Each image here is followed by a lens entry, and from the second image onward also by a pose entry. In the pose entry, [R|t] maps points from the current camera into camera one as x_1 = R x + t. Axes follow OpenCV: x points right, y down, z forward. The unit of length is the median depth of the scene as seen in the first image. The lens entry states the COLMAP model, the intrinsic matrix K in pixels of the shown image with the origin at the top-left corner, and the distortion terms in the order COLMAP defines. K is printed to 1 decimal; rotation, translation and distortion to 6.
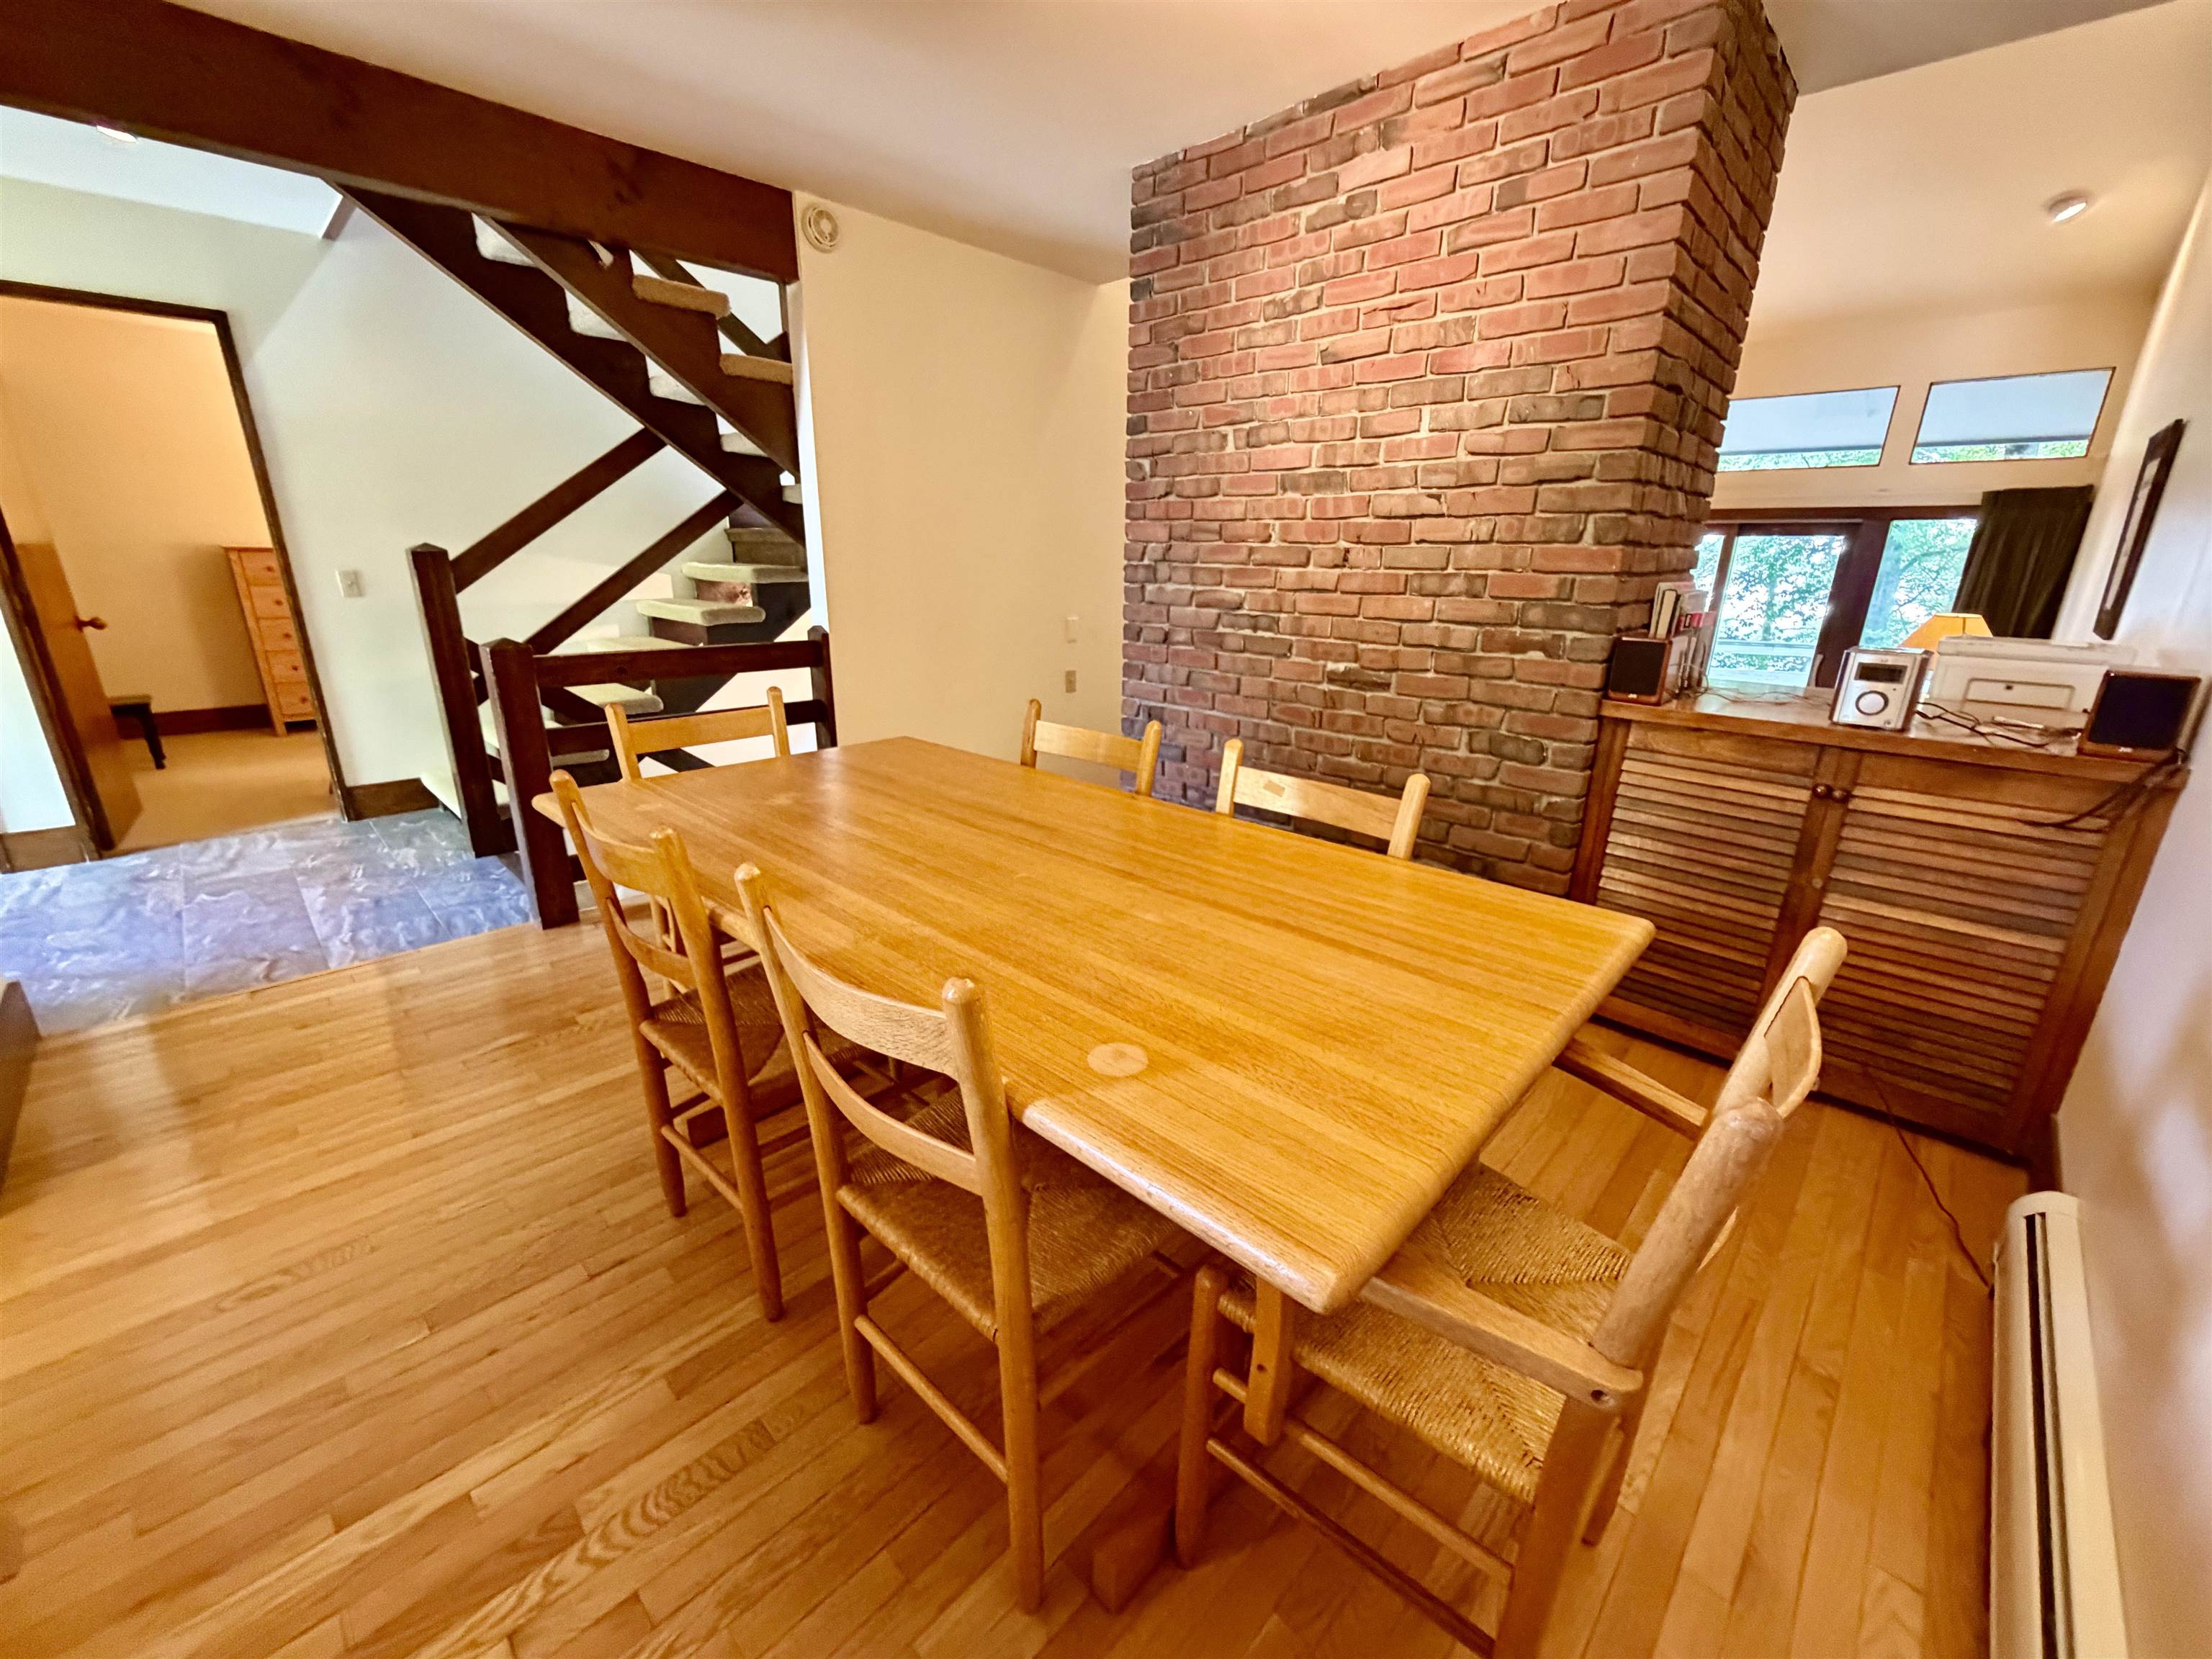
lens RADIAL K [[882.7, 0, 1097.6], [0, 882.7, 831.9], [0, 0, 1]] dist [-0.002018, -0.000208]
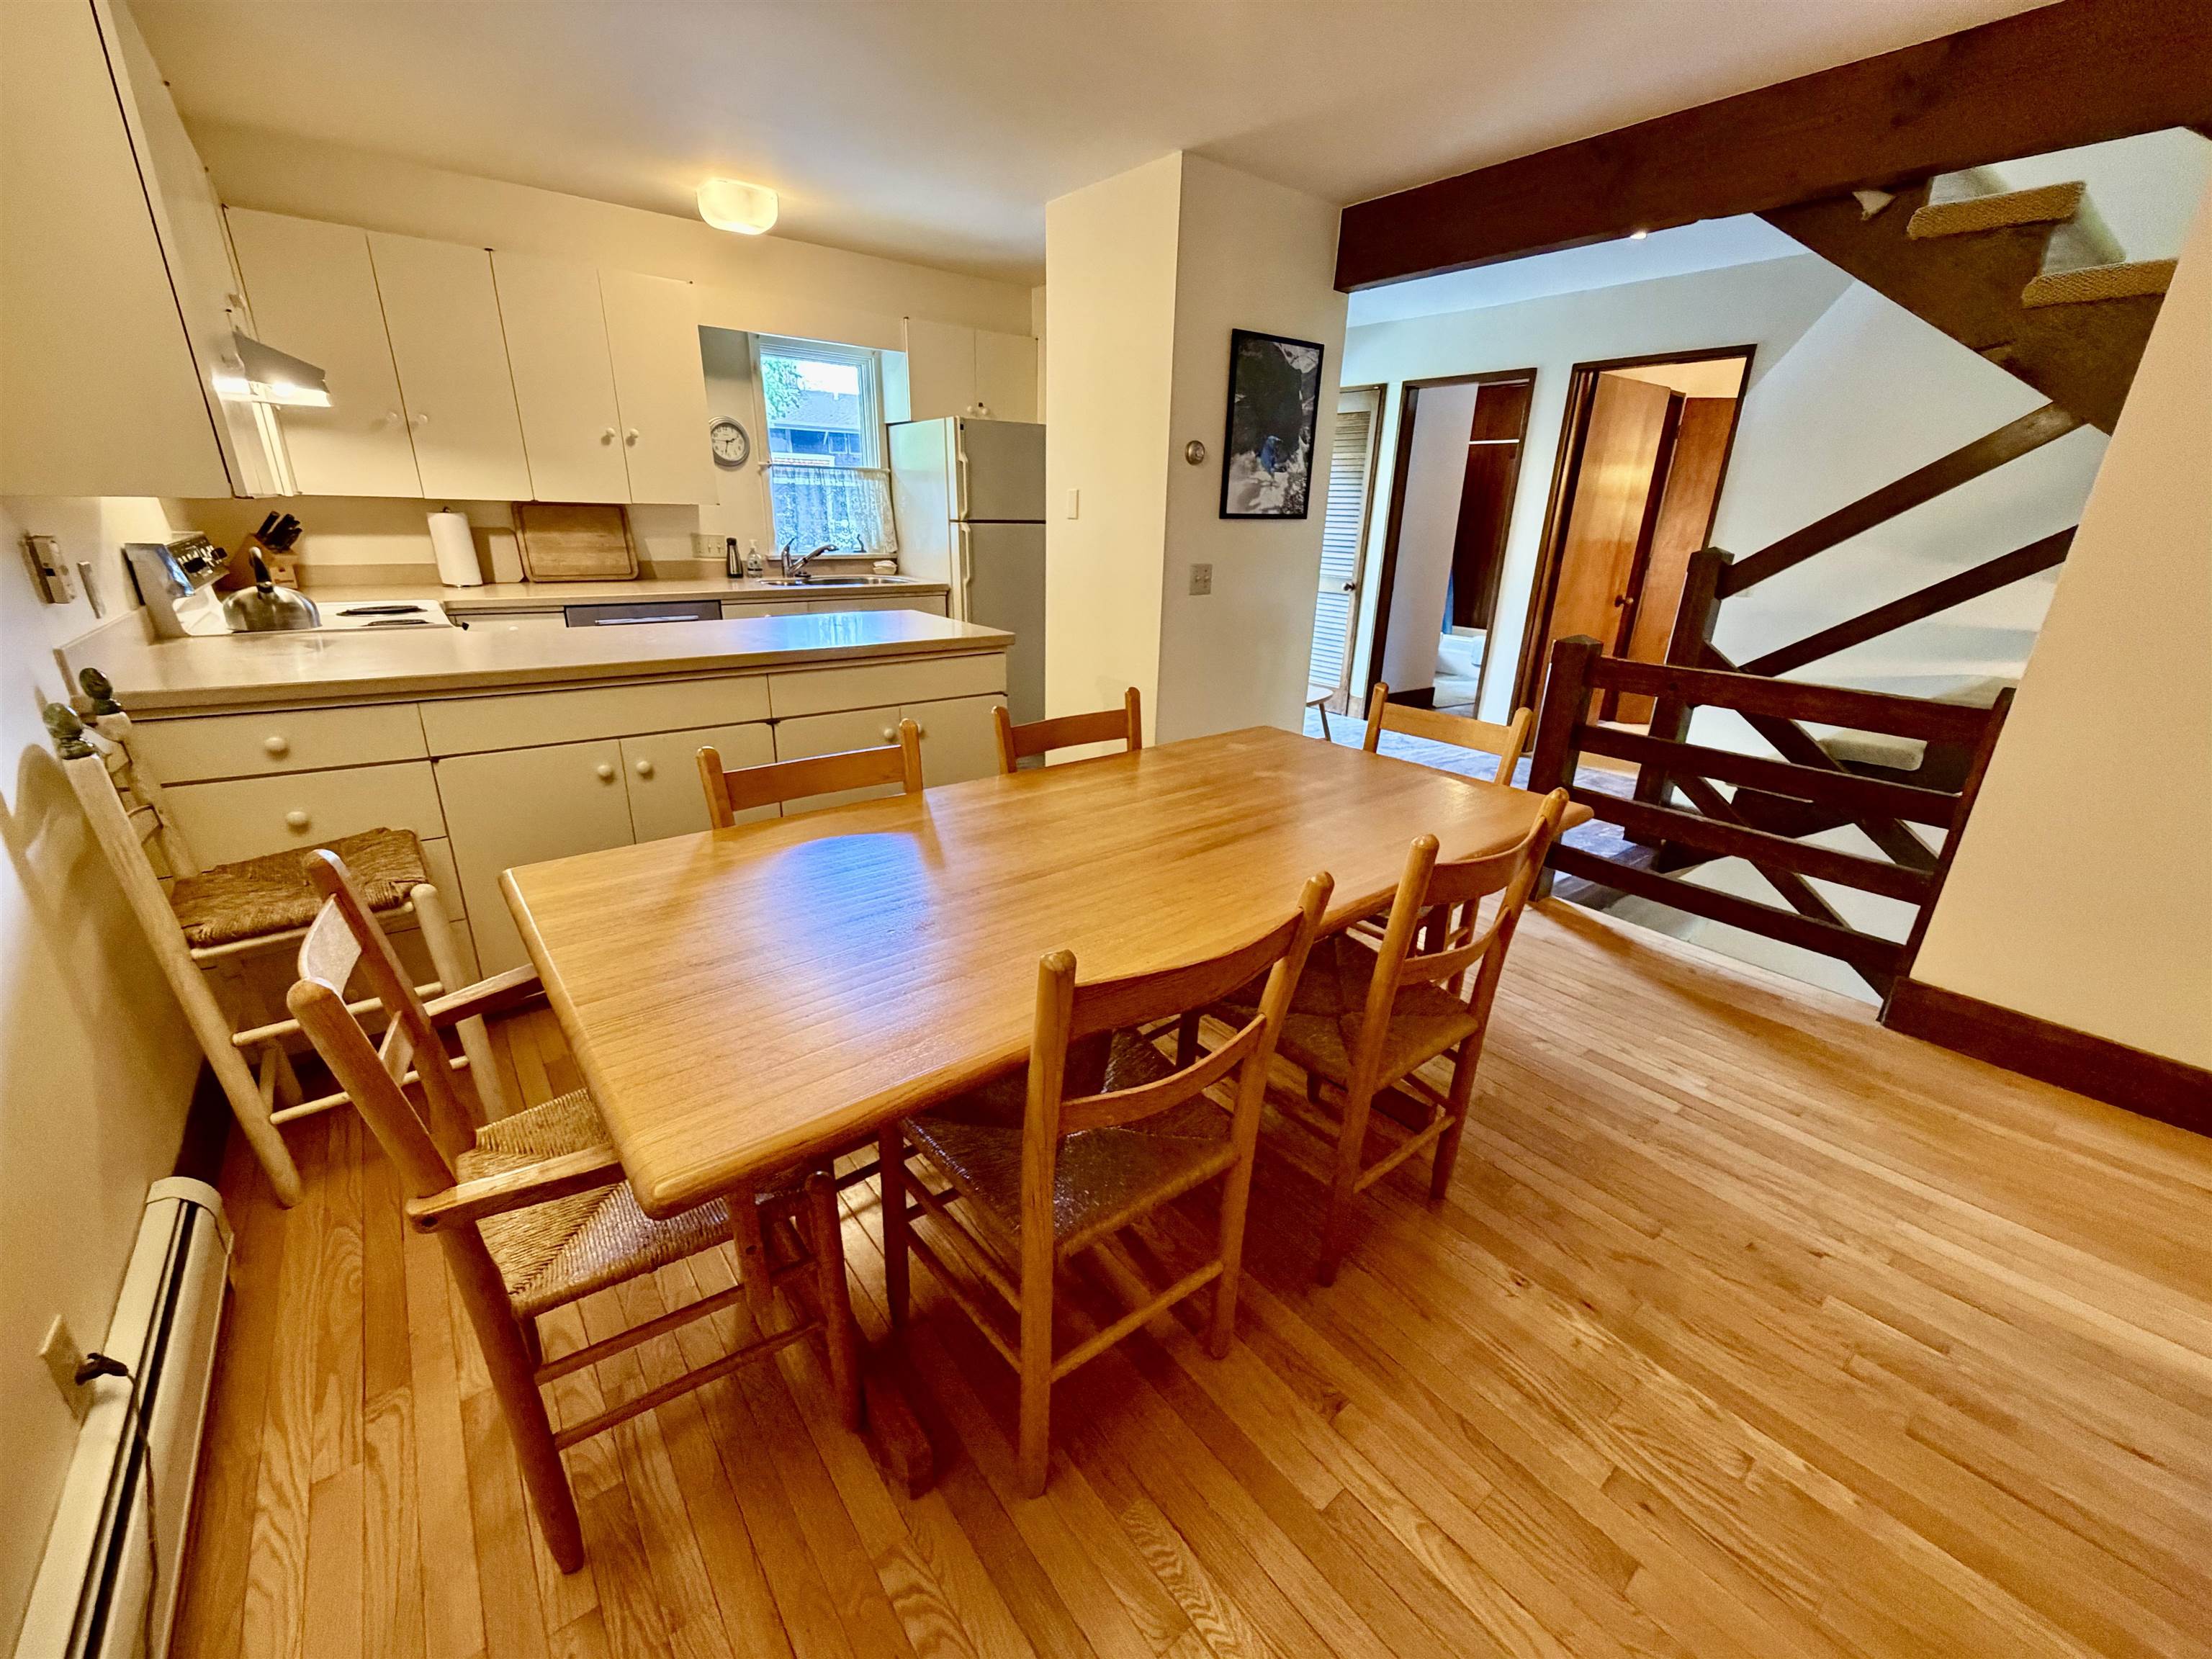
lens RADIAL K [[882.7, 0, 1090.5], [0, 882.7, 841.5], [0, 0, 1]] dist [-0.002018, -0.000208]
pose [[-0.139320, 0.328827, -0.934057, 0.498471], [-0.323775, 0.876286, 0.356782, -0.197451], [0.935820, 0.352131, -0.015618, 0.553880]]
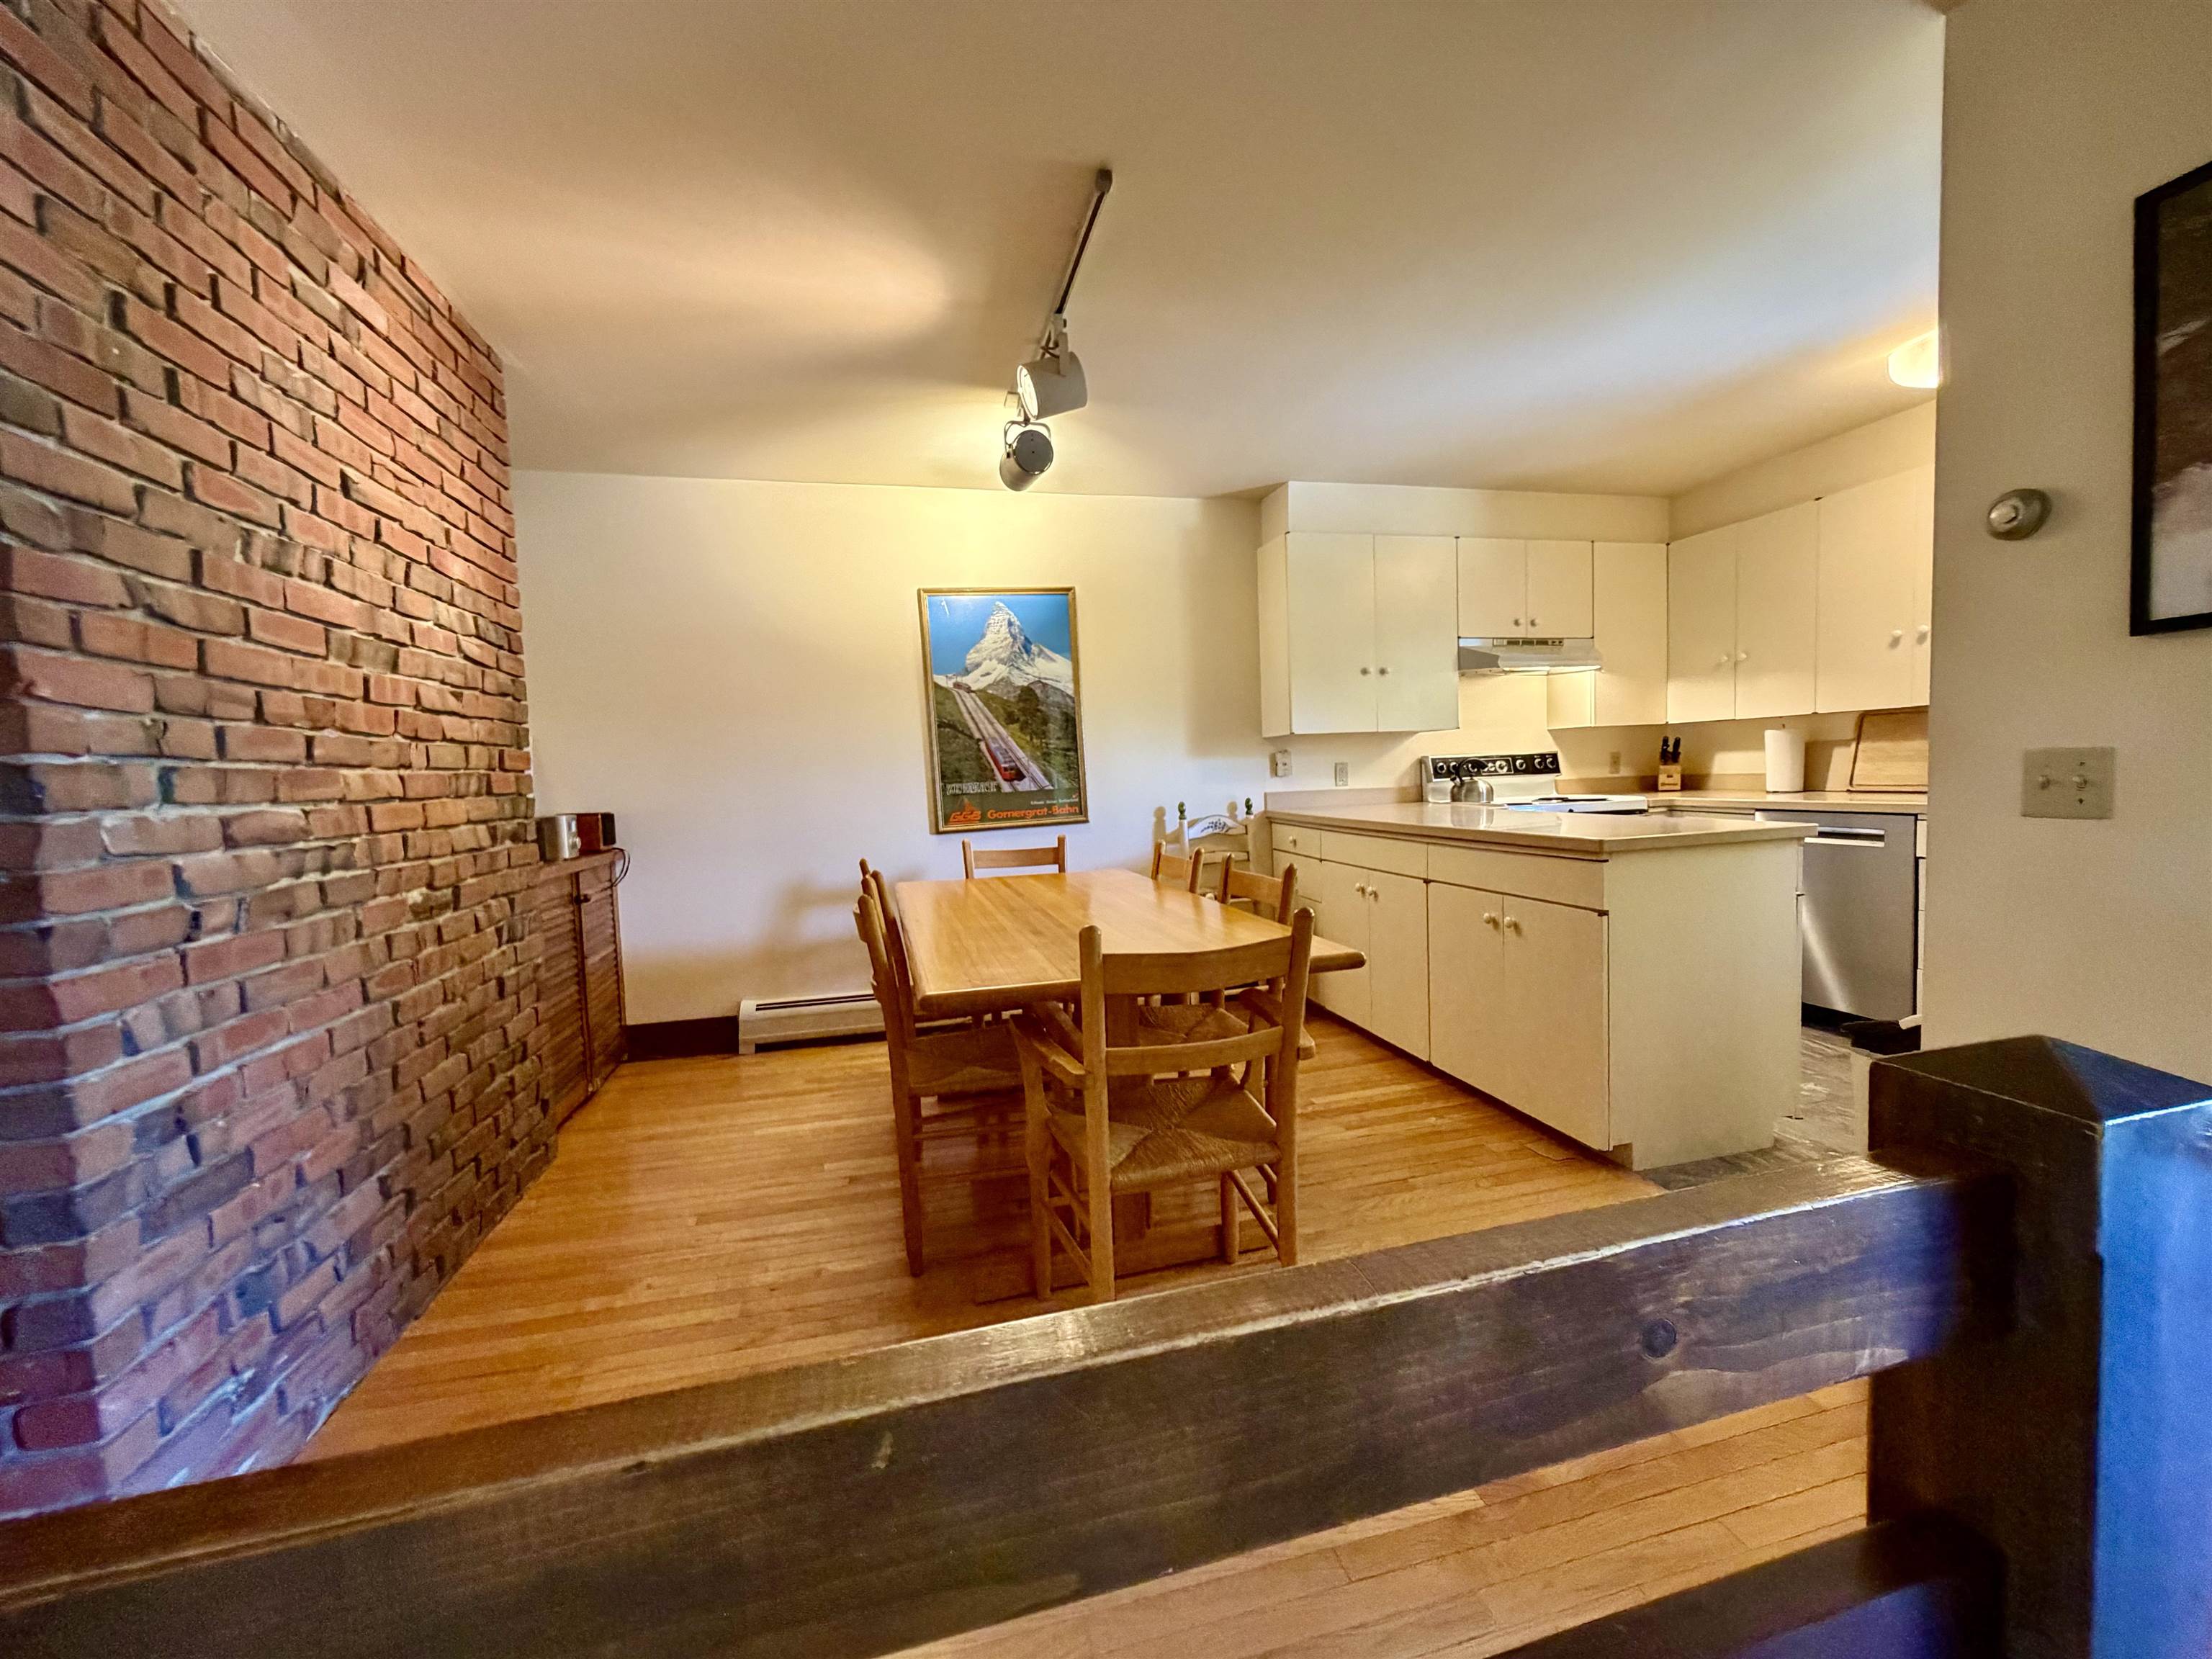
lens RADIAL K [[882.7, 0, 1109.8], [0, 882.7, 826.7], [0, 0, 1]] dist [-0.002018, -0.000208]
pose [[-0.853163, -0.016033, 0.521398, -0.611403], [0.177435, 0.931009, 0.318965, -0.371606], [-0.490540, 0.364644, -0.791458, 1.265810]]
